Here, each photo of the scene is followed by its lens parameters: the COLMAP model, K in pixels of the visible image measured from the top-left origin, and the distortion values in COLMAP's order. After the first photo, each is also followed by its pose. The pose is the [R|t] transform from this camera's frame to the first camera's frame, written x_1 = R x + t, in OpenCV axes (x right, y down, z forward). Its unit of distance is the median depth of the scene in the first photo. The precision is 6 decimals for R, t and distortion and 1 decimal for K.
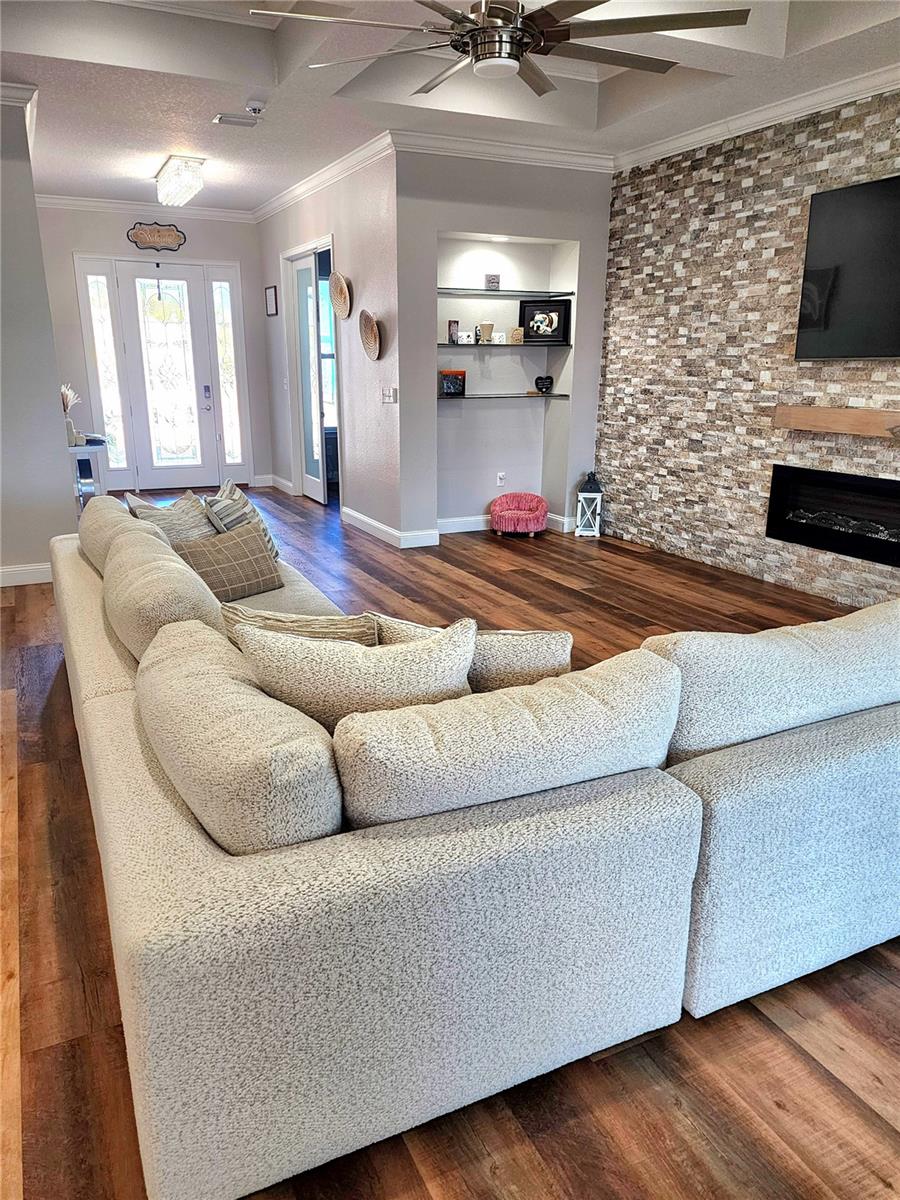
lens RADIAL K [[851.2, 0, 447.6], [0, 851.2, 604.8], [0, 0, 1]] dist [0.050945, -0.010388]
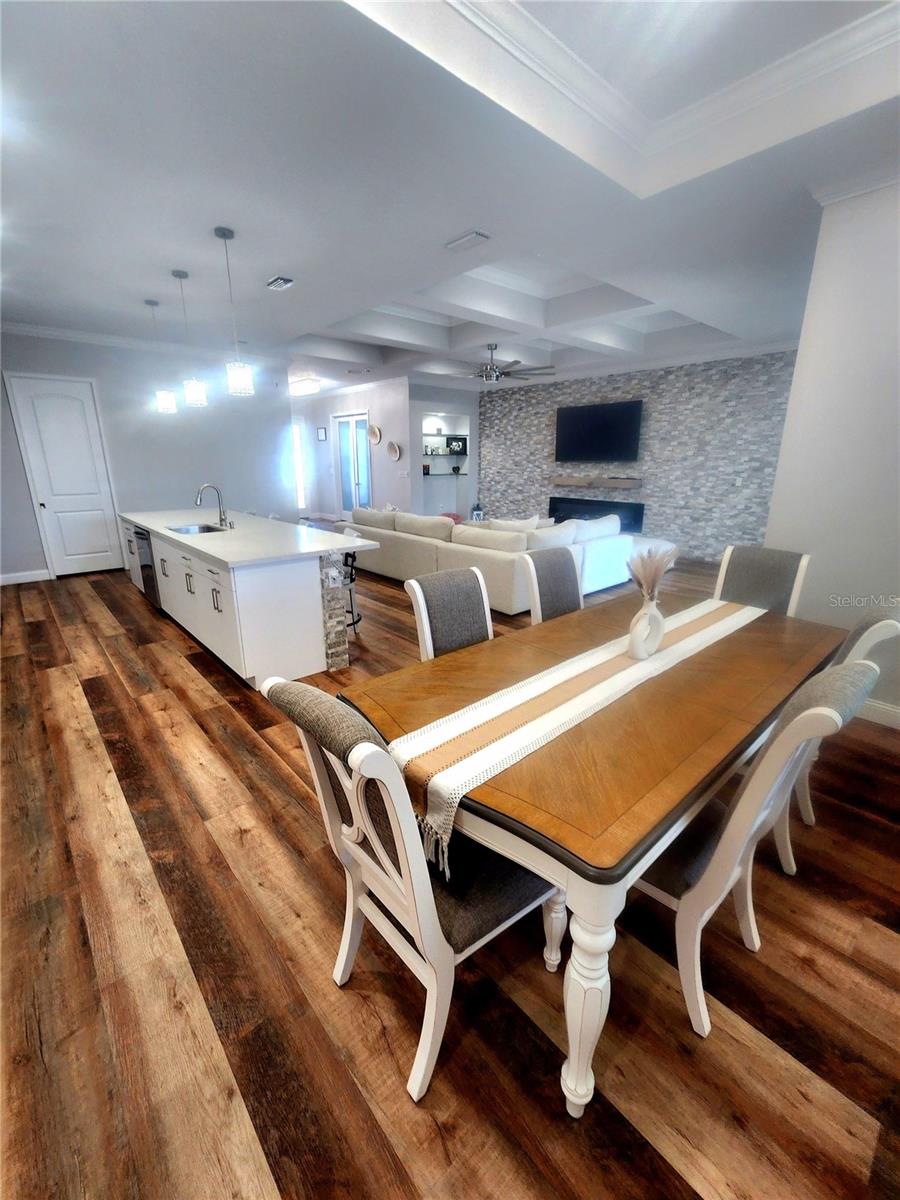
lens RADIAL K [[489.9, 0, 450.5], [0, 489.9, 597.0], [0, 0, 1]] dist [-0.001092, 0.000010]
pose [[0.959933, -0.076058, 0.269712, -0.375332], [0.076604, 0.997025, 0.008515, 0.122033], [-0.269557, 0.012487, 0.962904, -0.455361]]
